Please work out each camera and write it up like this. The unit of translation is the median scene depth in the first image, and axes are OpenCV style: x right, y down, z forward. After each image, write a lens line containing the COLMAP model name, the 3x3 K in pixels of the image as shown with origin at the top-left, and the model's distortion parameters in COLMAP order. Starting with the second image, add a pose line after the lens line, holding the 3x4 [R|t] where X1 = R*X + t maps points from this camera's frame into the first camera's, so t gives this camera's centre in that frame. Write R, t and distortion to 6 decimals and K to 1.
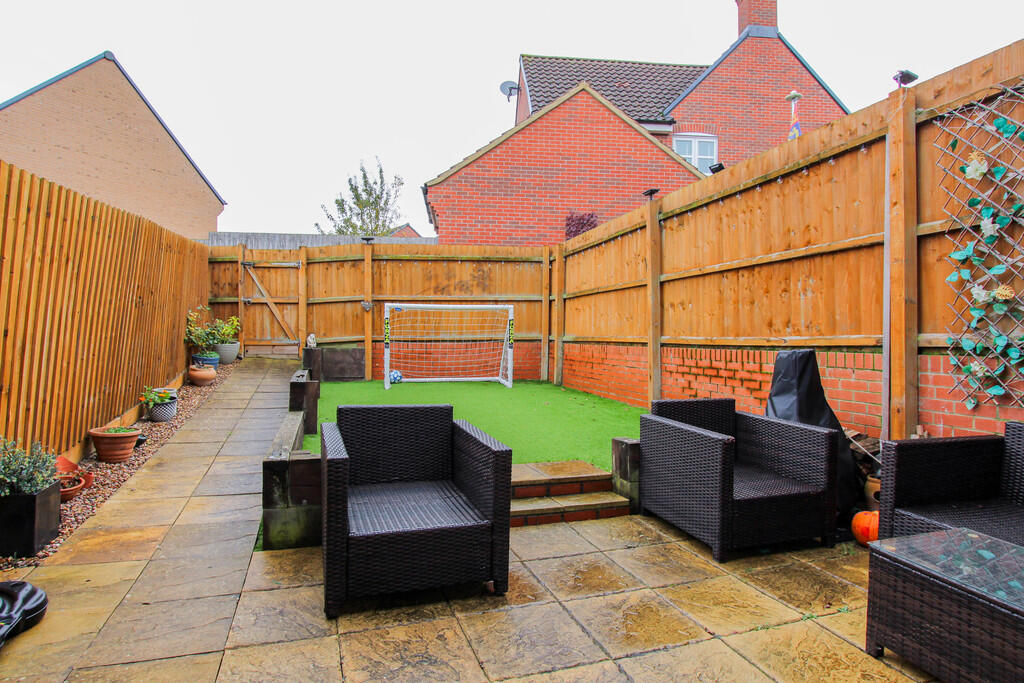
lens RADIAL K [[566.6, 0, 512.2], [0, 566.6, 340.8], [0, 0, 1]] dist [-0.001018, -0.000217]
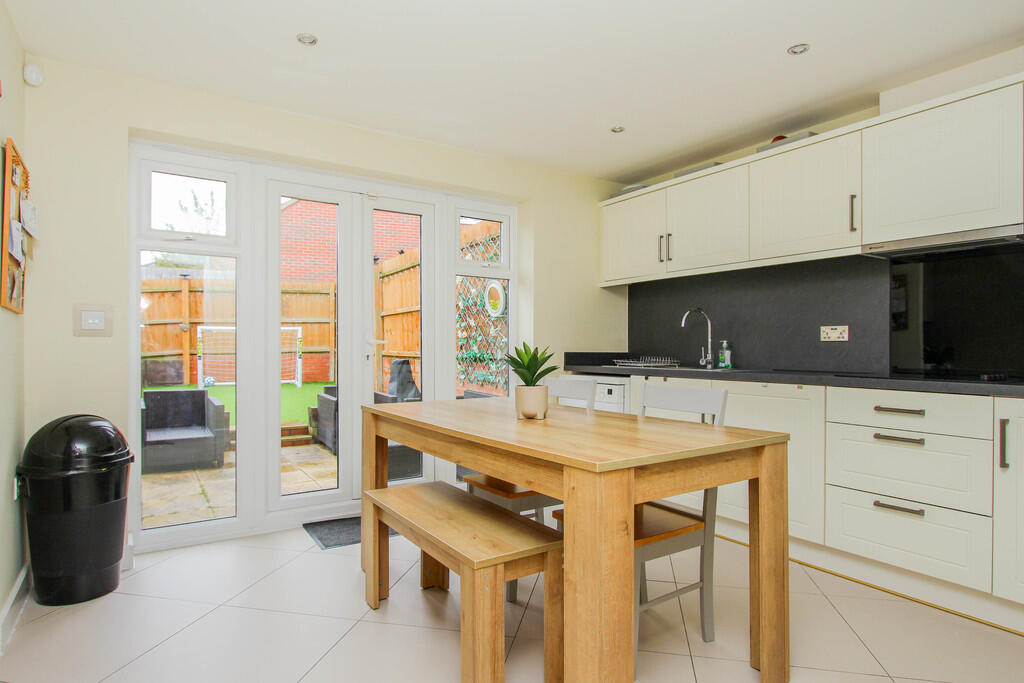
lens RADIAL K [[566.6, 0, 511.7], [0, 566.6, 344.1], [0, 0, 1]] dist [-0.001018, -0.000217]
pose [[0.972322, -0.008508, 0.233489, 0.164564], [0.009696, 0.999945, -0.003942, -0.010879], [-0.233443, 0.006097, 0.972351, -0.422177]]
